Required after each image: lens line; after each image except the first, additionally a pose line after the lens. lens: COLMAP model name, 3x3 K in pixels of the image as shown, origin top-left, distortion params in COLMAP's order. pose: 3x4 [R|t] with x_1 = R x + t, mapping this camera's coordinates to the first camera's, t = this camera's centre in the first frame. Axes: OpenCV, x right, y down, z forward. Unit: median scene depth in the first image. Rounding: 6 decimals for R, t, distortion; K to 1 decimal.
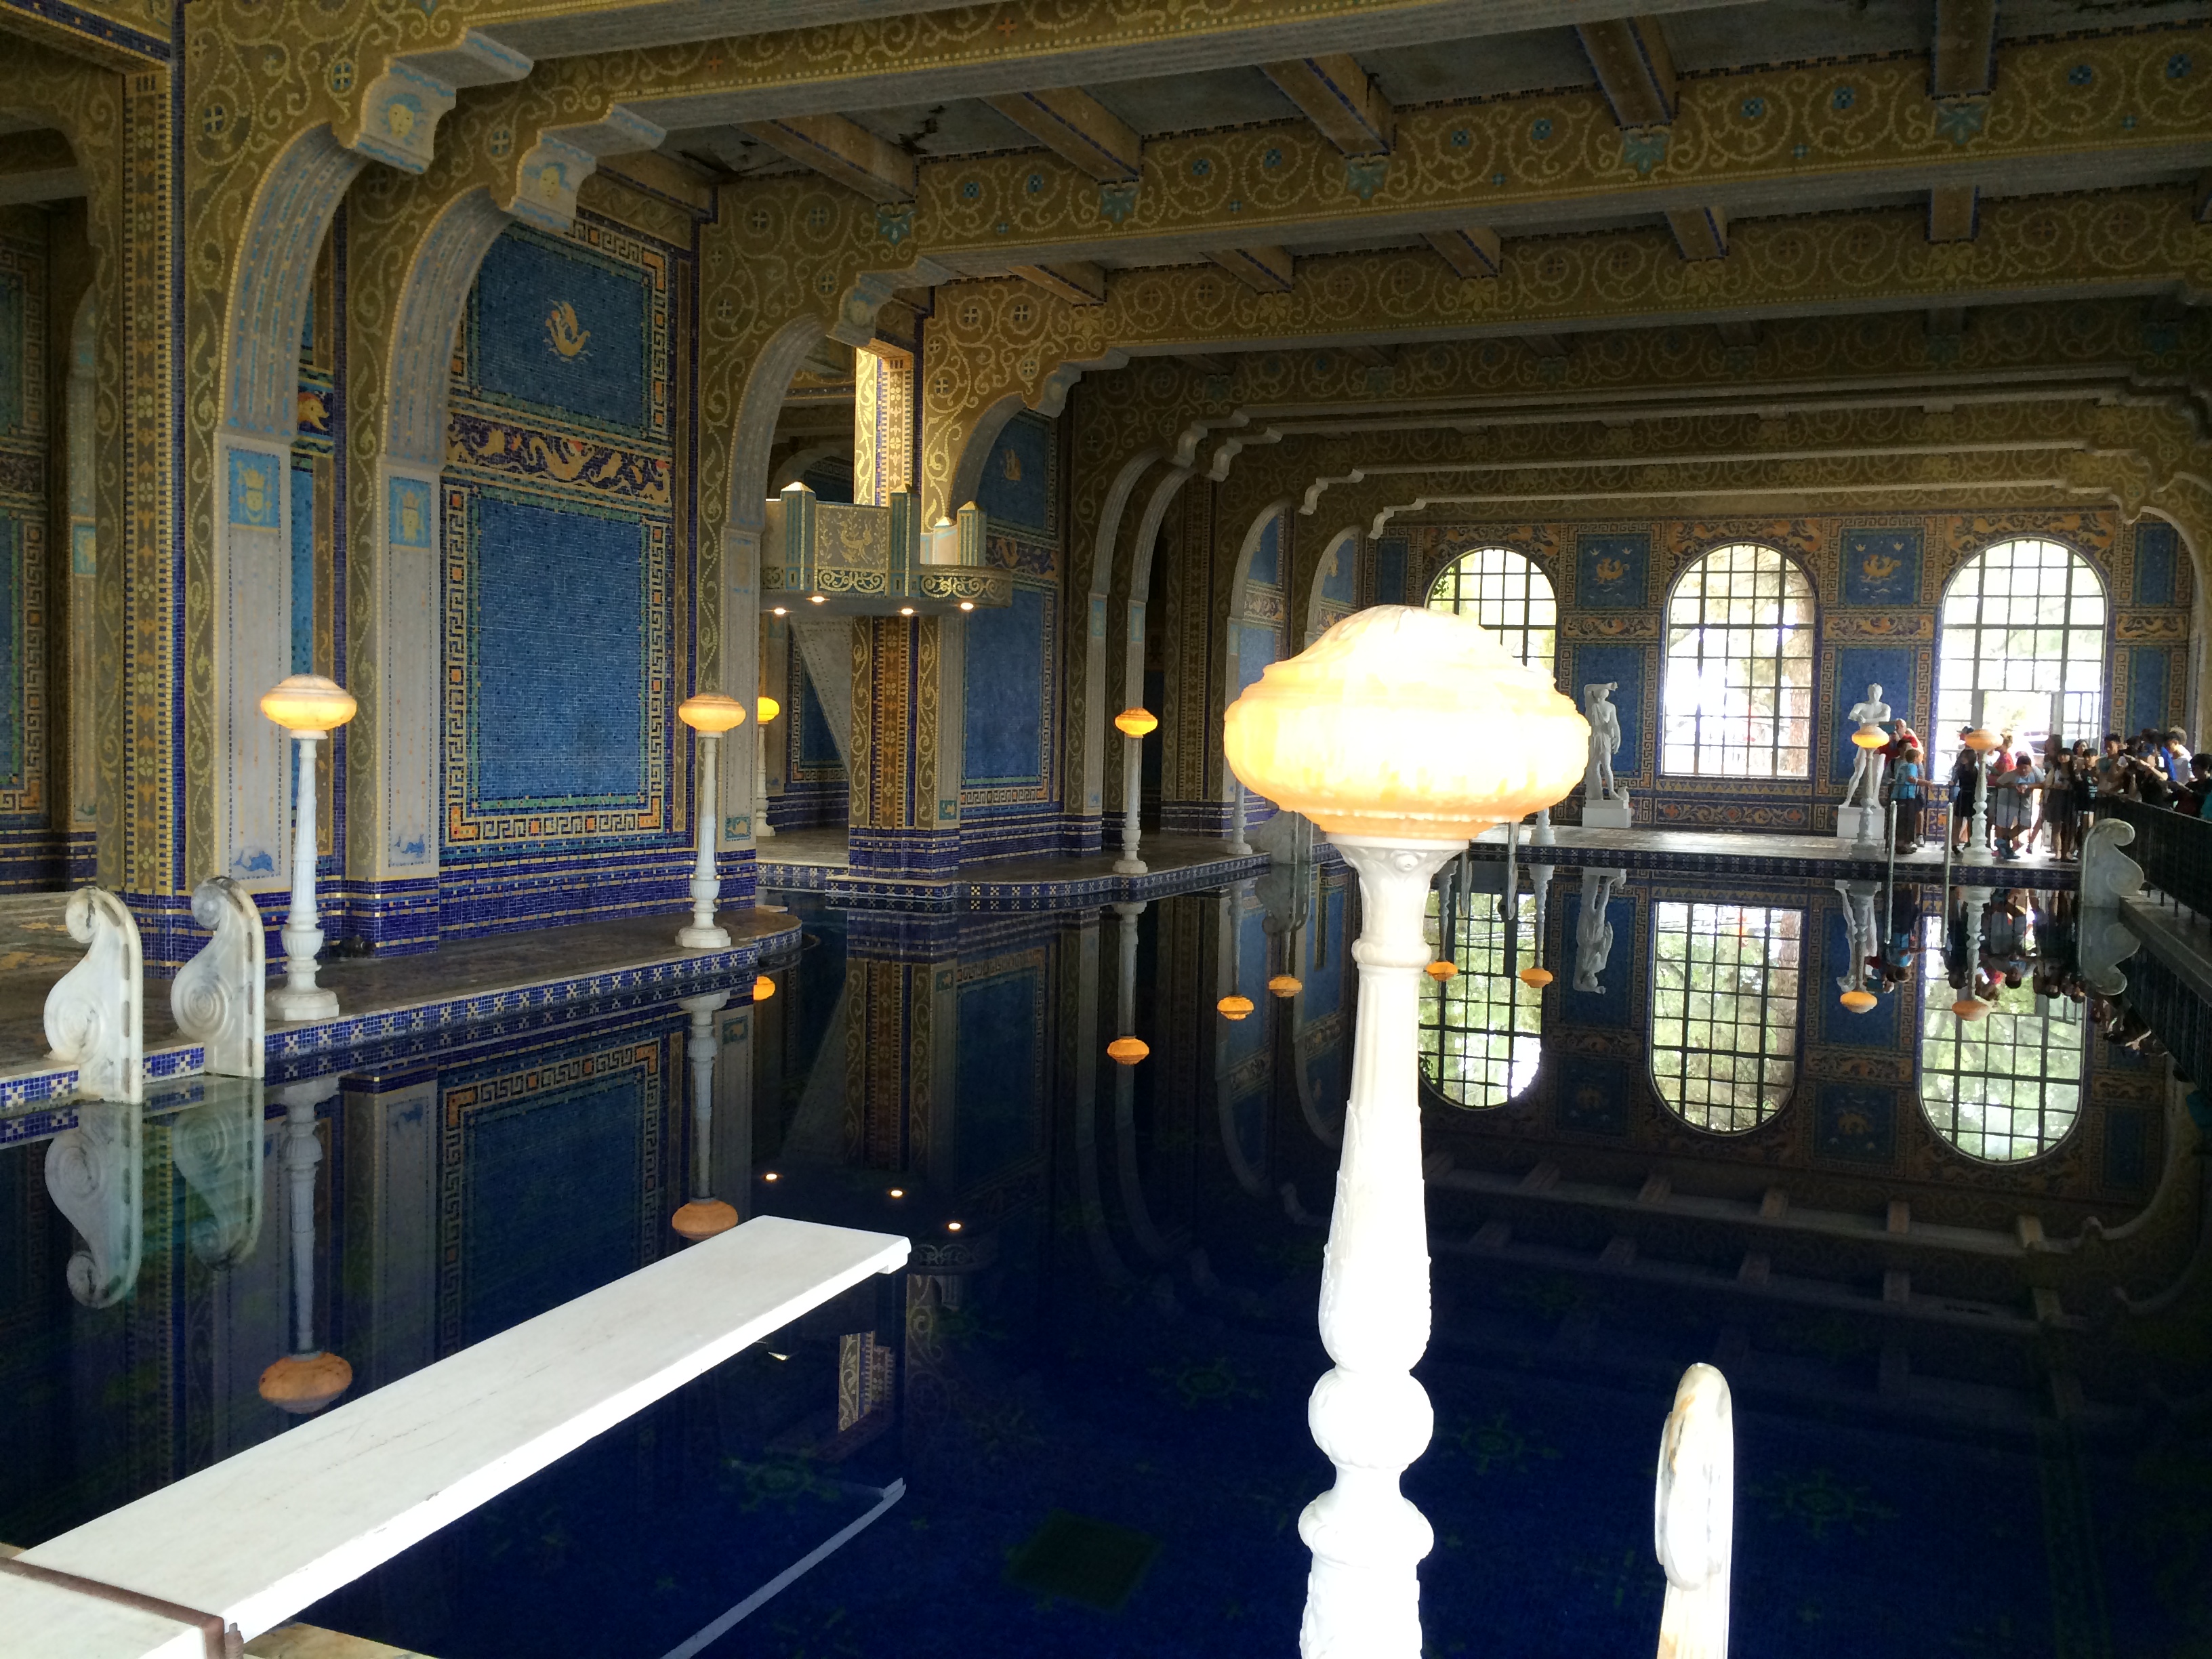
lens RADIAL K [[1890.6, 0, 1095.1], [0, 1890.6, 845.1], [0, 0, 1]] dist [0.086081, -0.108018]
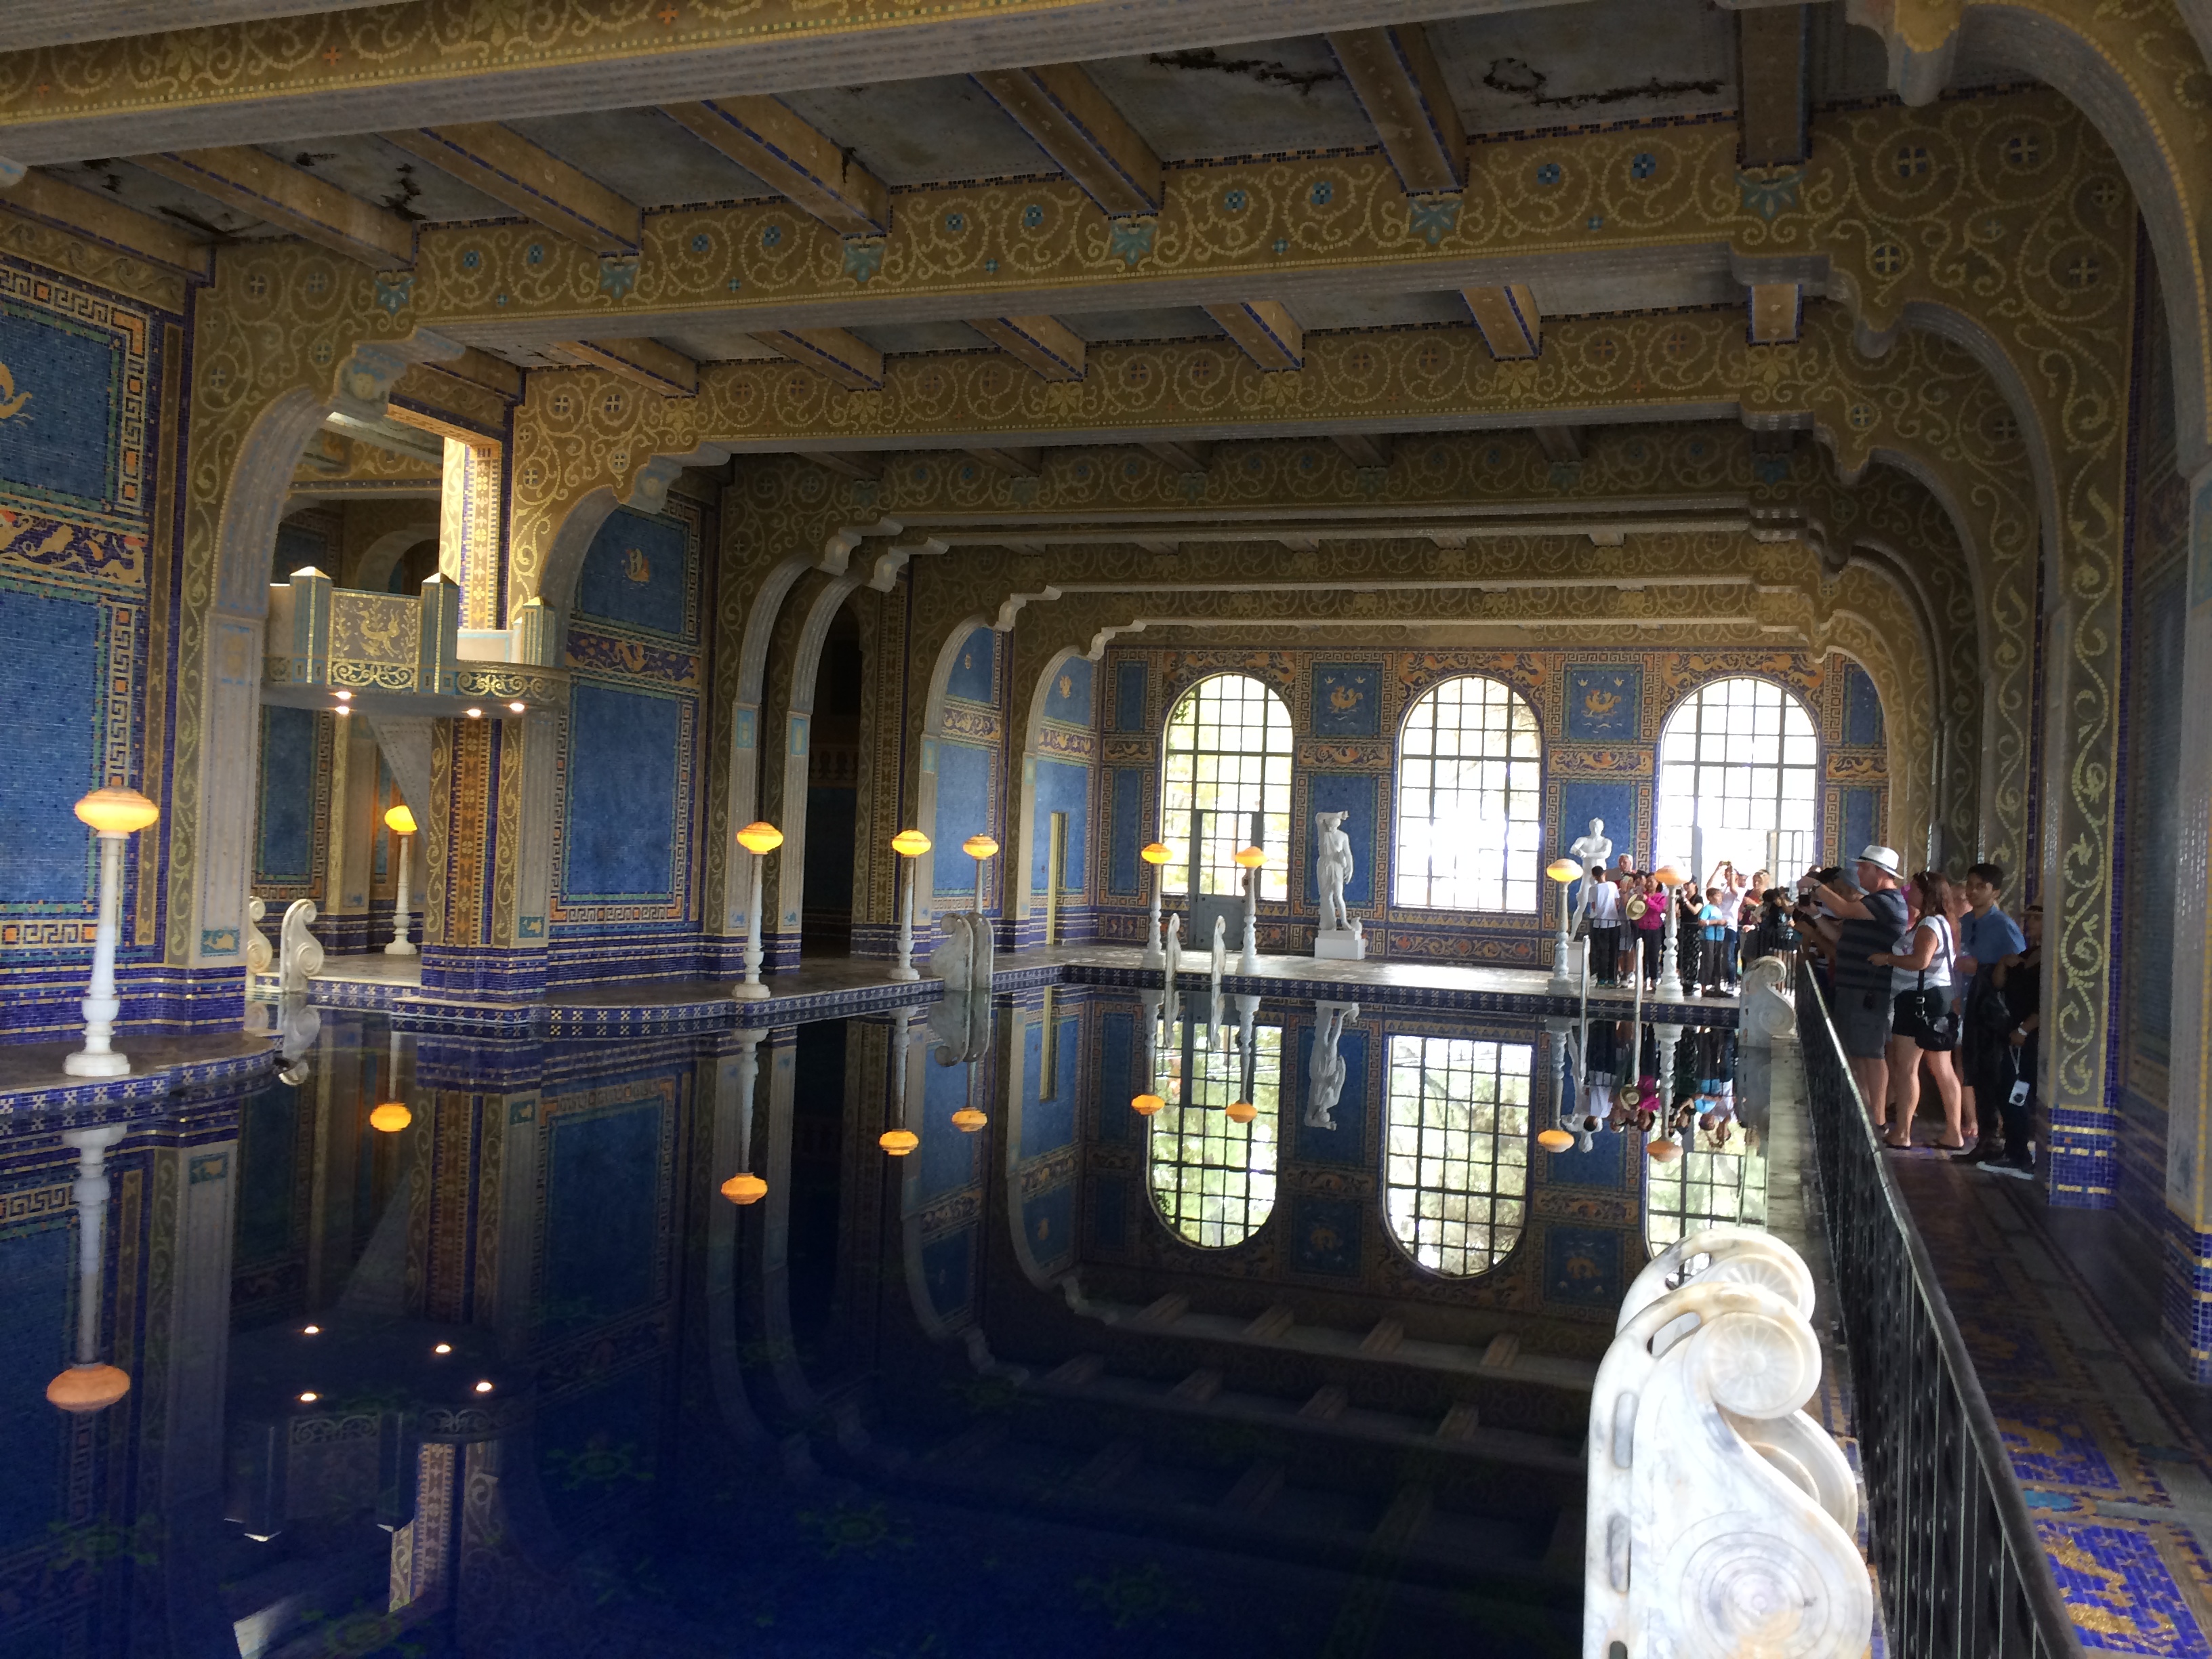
lens RADIAL K [[1890.6, 0, 1095.1], [0, 1890.6, 845.1], [0, 0, 1]] dist [0.086081, -0.108018]
pose [[0.998000, 0.018792, 0.060348, 0.146165], [-0.014694, 0.997601, -0.067642, 0.000383], [-0.061475, 0.066620, 0.995883, 0.054140]]
